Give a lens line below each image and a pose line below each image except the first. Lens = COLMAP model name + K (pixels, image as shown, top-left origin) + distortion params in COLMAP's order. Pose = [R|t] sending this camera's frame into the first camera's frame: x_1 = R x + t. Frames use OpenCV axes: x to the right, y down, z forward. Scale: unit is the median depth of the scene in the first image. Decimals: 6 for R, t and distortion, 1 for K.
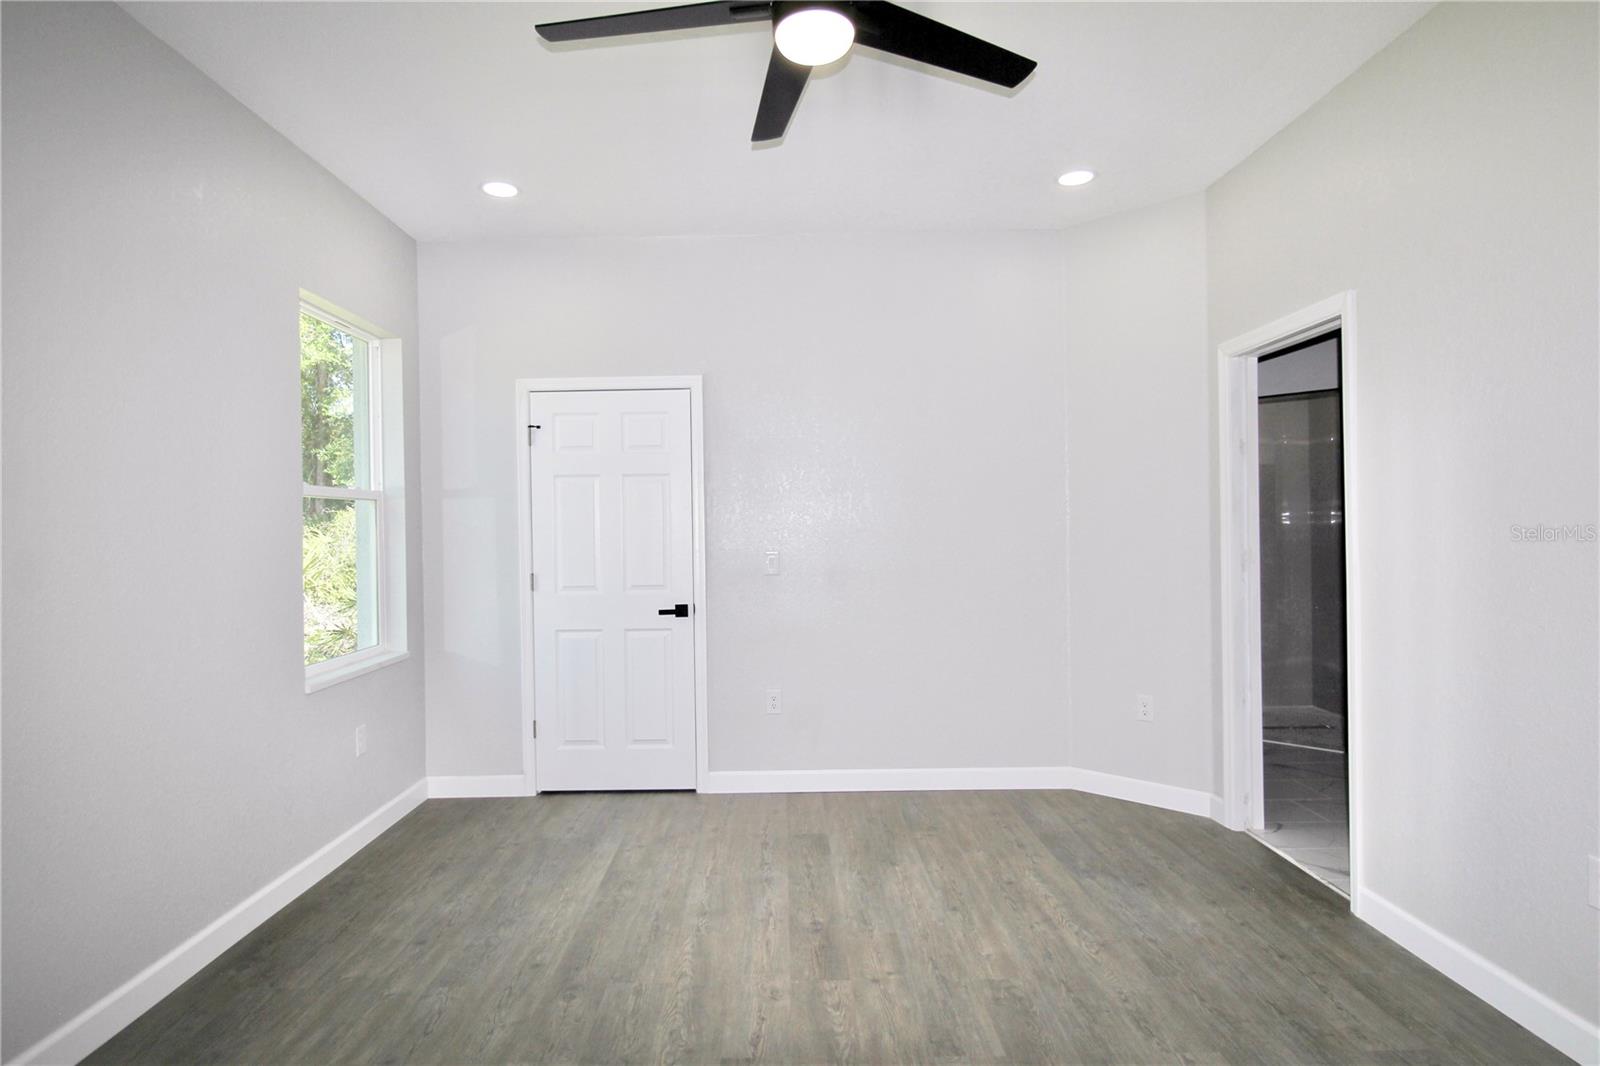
lens RADIAL K [[894.8, 0, 803.7], [0, 894.8, 537.1], [0, 0, 1]] dist [-0.004826, -0.007075]
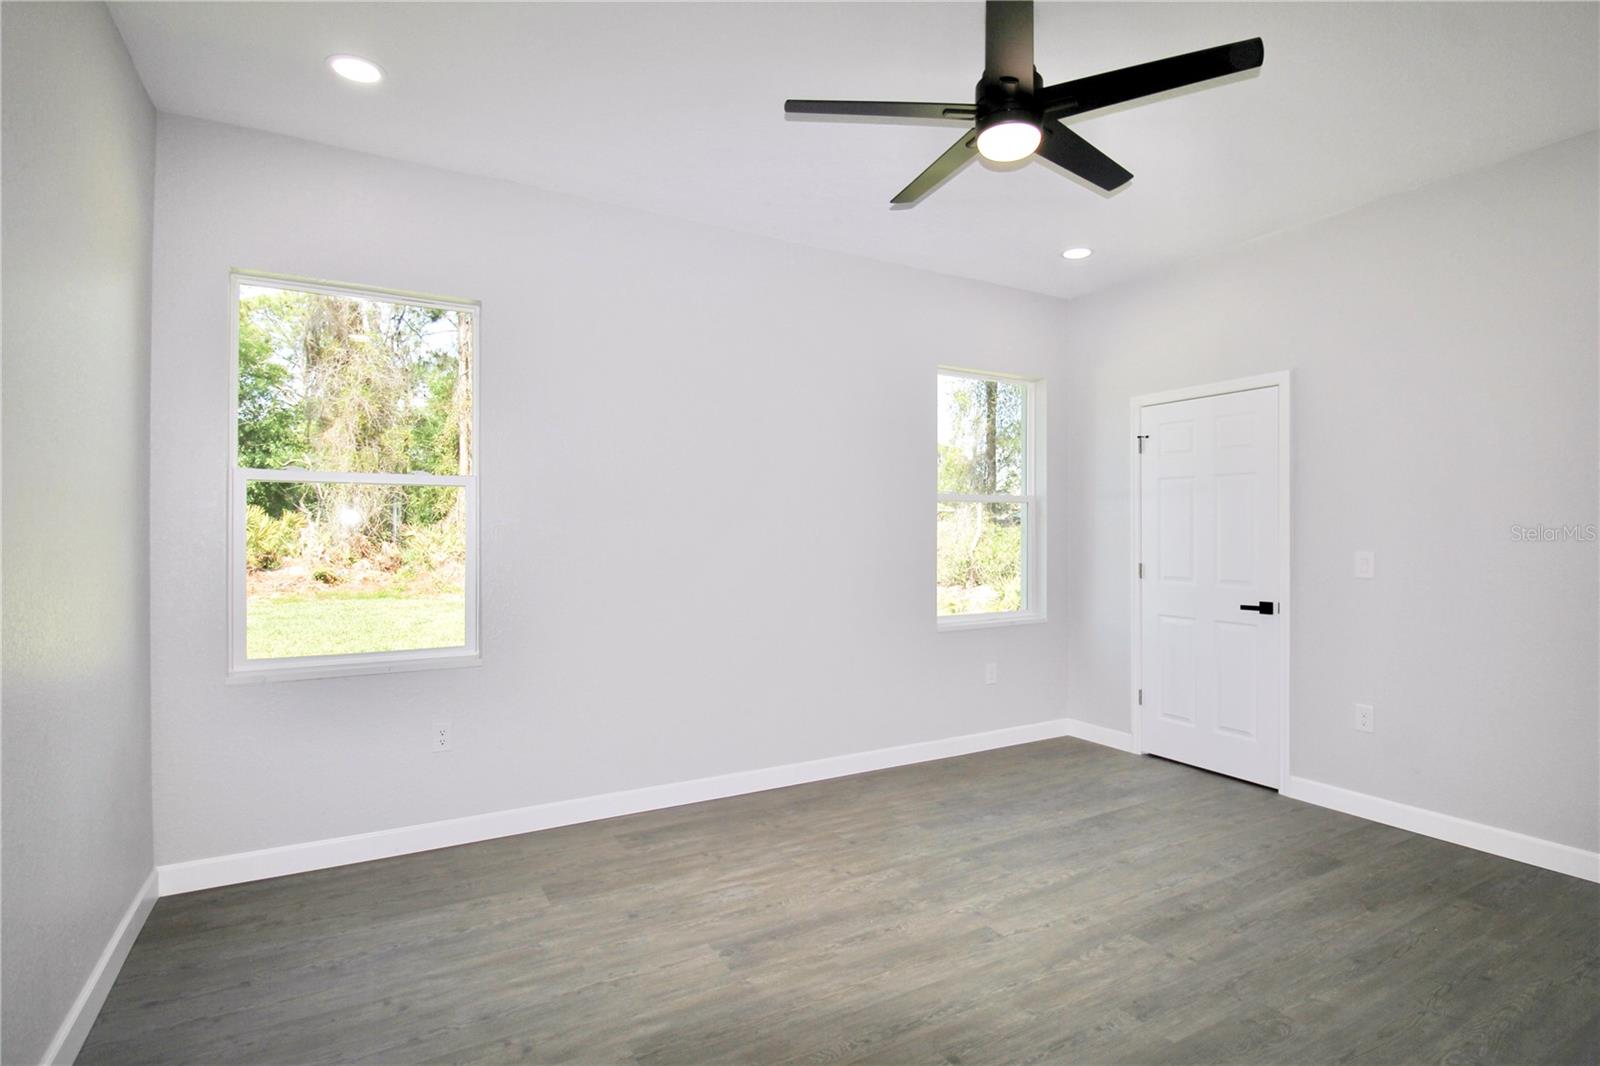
lens RADIAL K [[894.8, 0, 804.0], [0, 894.8, 539.3], [0, 0, 1]] dist [-0.004826, -0.007075]
pose [[0.445312, 0.024014, -0.895053, 0.578003], [-0.015115, 0.999699, 0.019301, -0.006784], [0.895248, 0.004933, 0.445541, 0.097369]]
